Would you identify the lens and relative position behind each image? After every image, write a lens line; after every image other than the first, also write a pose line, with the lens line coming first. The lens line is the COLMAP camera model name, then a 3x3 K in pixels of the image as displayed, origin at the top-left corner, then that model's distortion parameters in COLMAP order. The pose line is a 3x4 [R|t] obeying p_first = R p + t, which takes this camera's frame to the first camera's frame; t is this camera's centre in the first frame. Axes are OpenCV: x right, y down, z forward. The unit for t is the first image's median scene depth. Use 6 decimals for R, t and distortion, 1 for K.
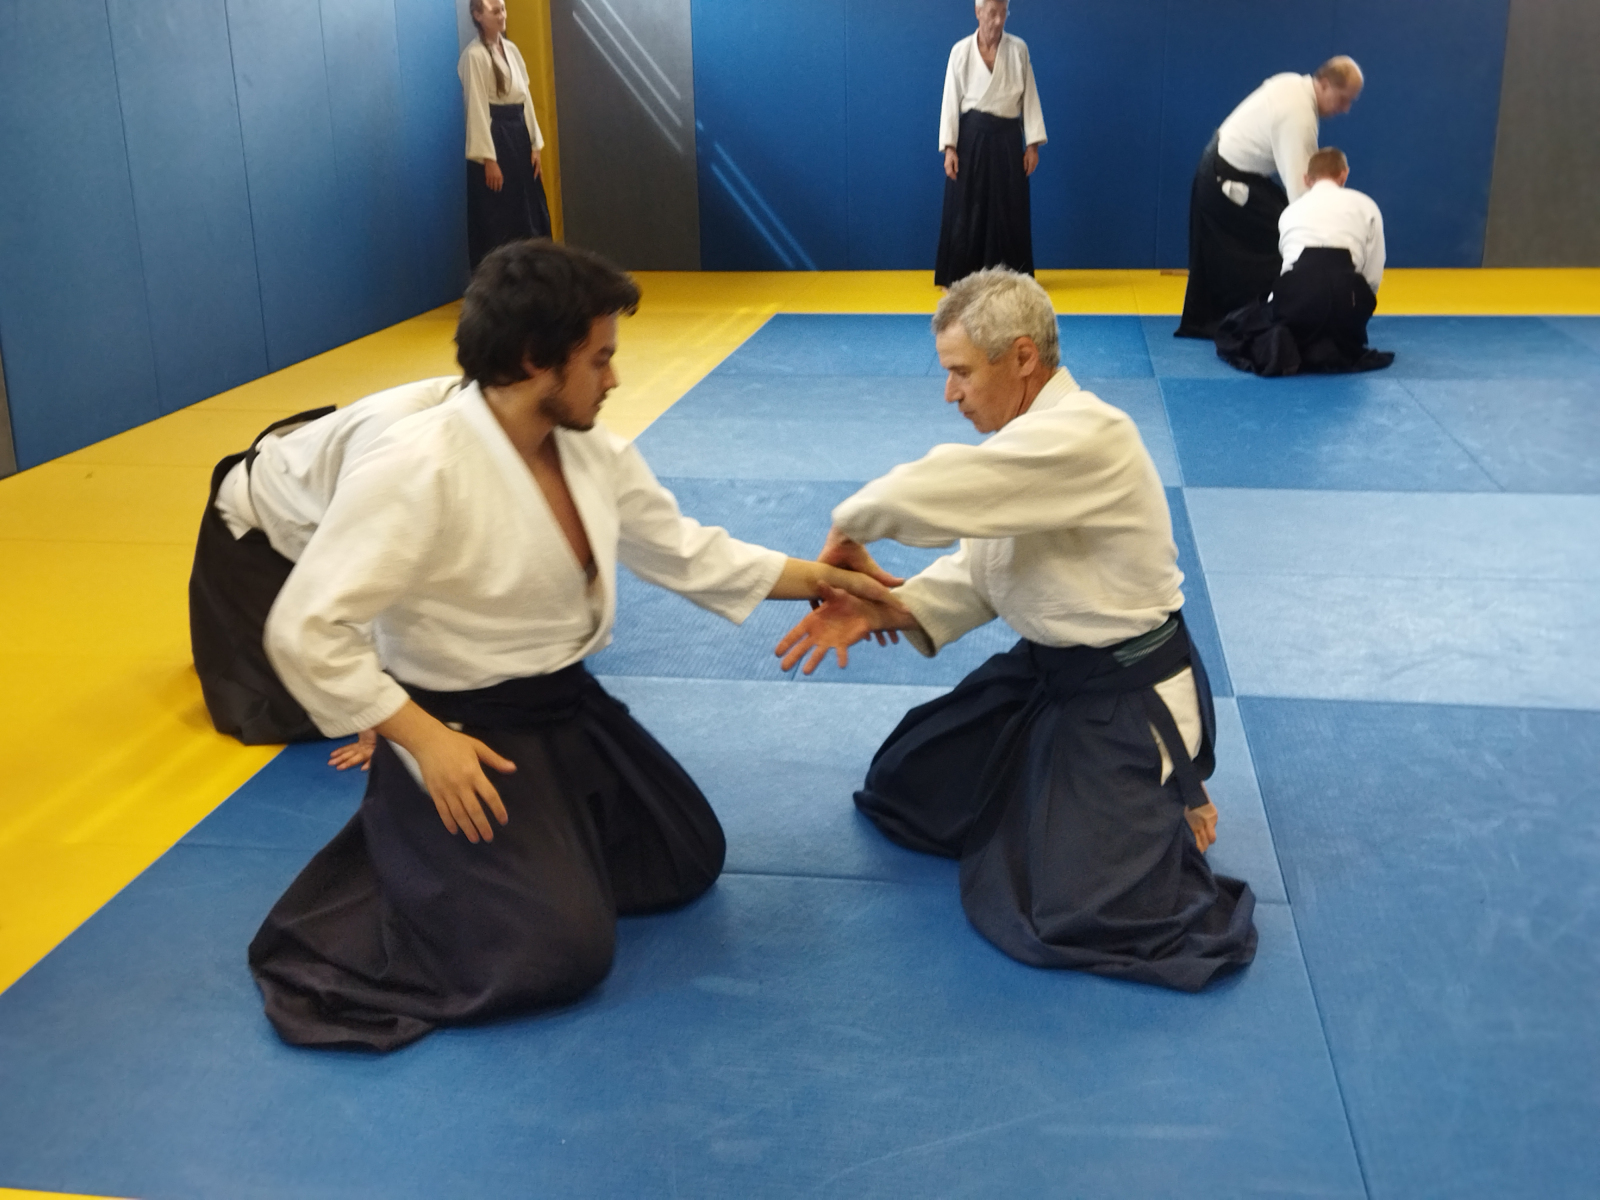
lens RADIAL K [[1714.9, 0, 798.2], [0, 1714.9, 603.4], [0, 0, 1]] dist [0.063048, -0.030021]
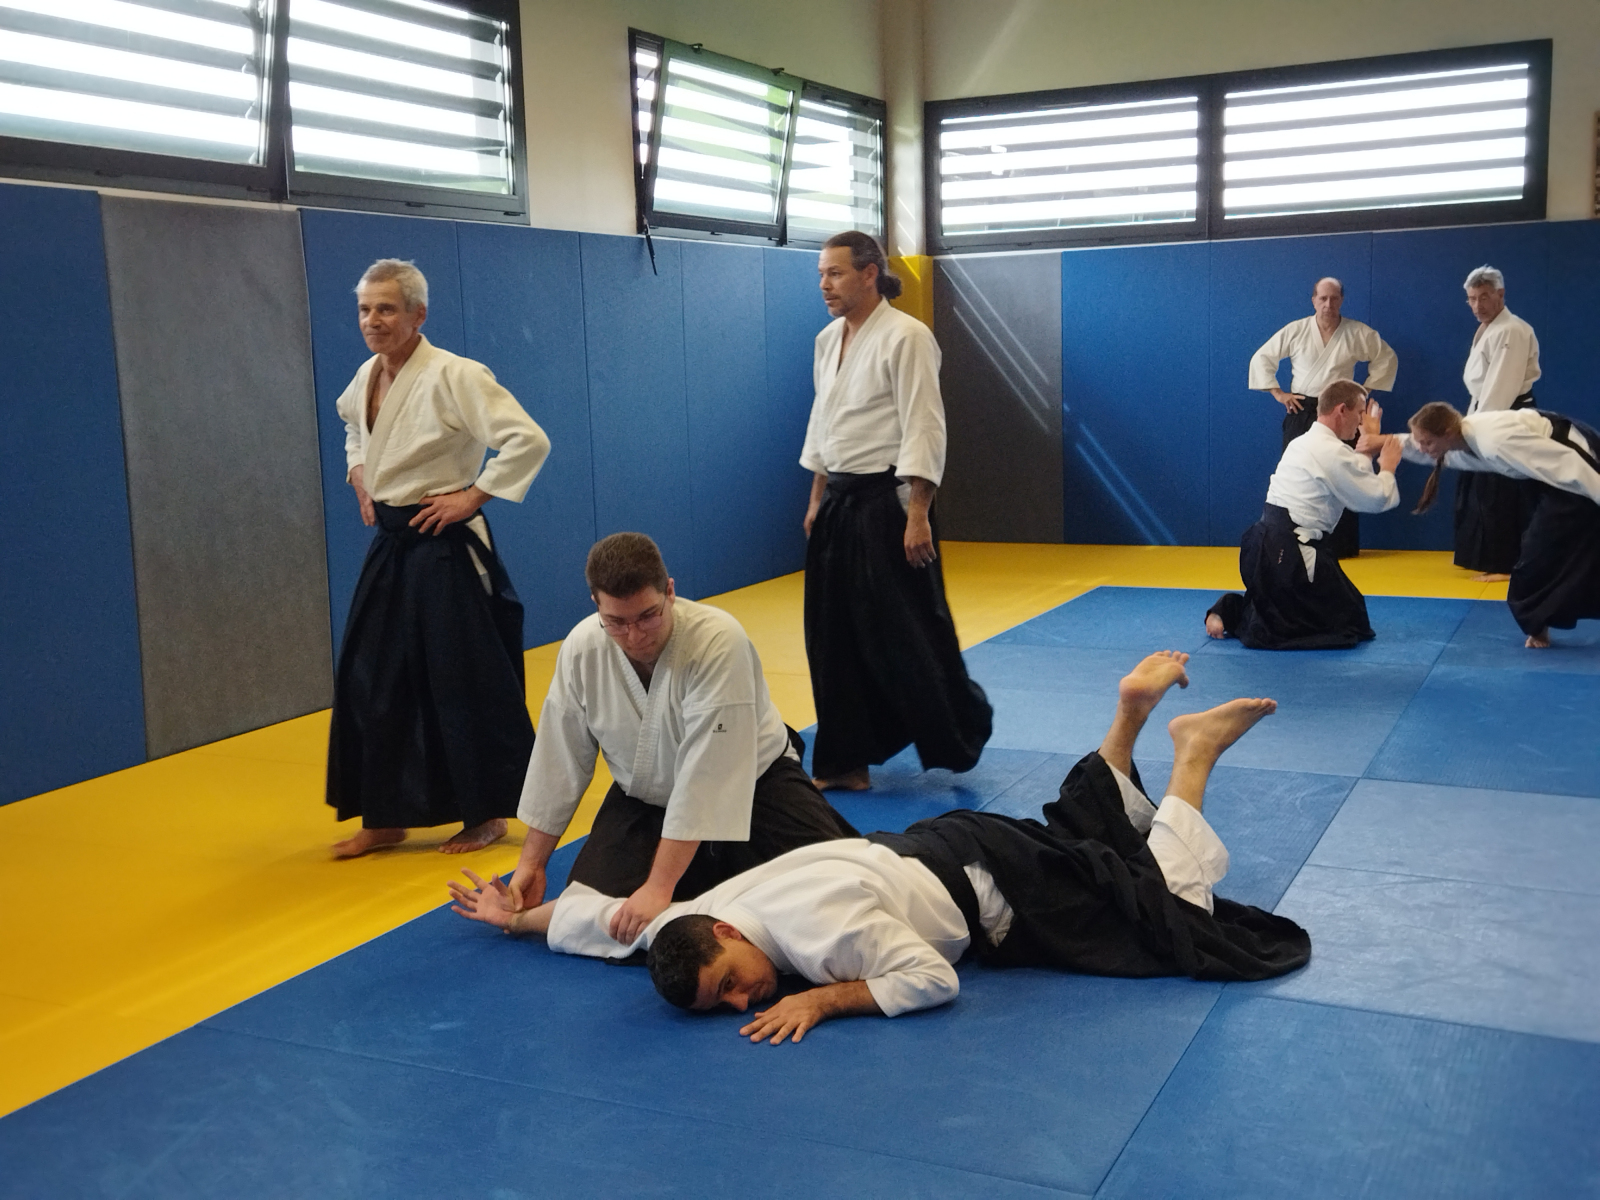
lens RADIAL K [[1714.9, 0, 798.2], [0, 1714.9, 603.4], [0, 0, 1]] dist [0.063048, -0.030021]
pose [[0.953550, 0.029778, -0.299761, 0.121045], [-0.074740, 0.987374, -0.139665, -0.003165], [0.291817, 0.155581, 0.943736, -0.013547]]
